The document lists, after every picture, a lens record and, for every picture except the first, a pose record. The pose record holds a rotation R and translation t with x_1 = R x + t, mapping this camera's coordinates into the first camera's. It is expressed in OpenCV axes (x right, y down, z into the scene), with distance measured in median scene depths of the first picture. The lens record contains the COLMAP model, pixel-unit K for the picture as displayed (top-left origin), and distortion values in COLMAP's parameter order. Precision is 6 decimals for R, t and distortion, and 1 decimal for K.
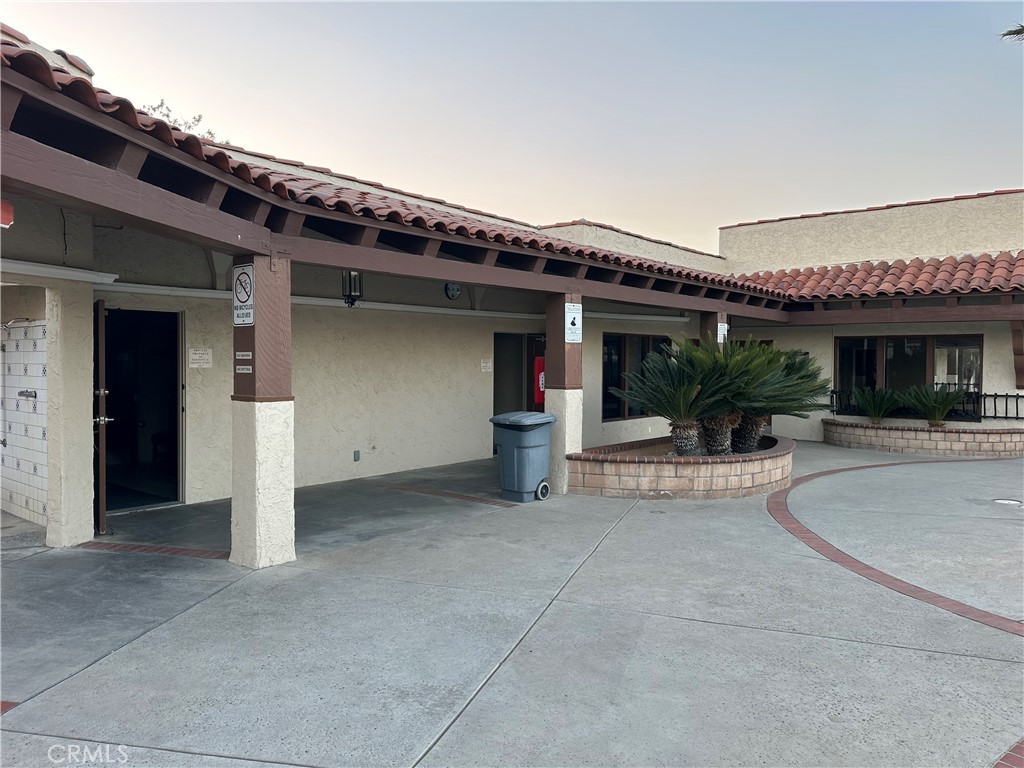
lens RADIAL K [[709.3, 0, 506.6], [0, 709.3, 383.8], [0, 0, 1]] dist [0.071463, -0.099446]
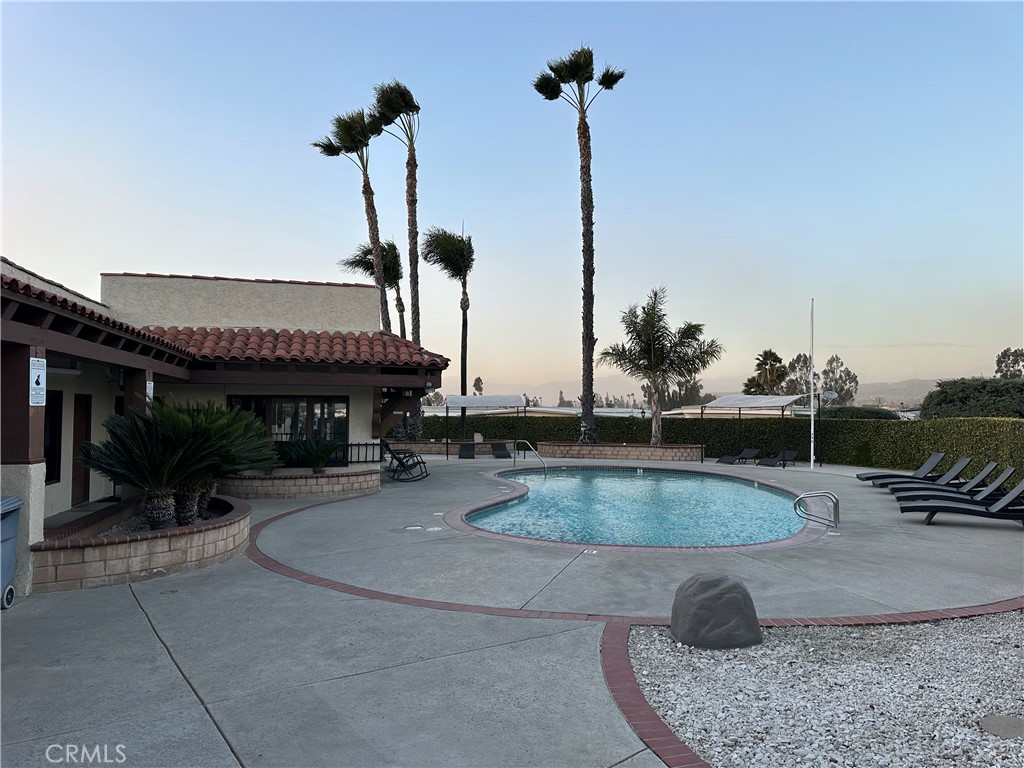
lens RADIAL K [[709.3, 0, 506.6], [0, 709.3, 383.8], [0, 0, 1]] dist [0.071463, -0.099446]
pose [[0.584423, 0.026906, 0.811003, -0.454280], [0.026242, 0.998301, -0.052030, -0.045732], [-0.811025, 0.051690, 0.582724, 0.139686]]
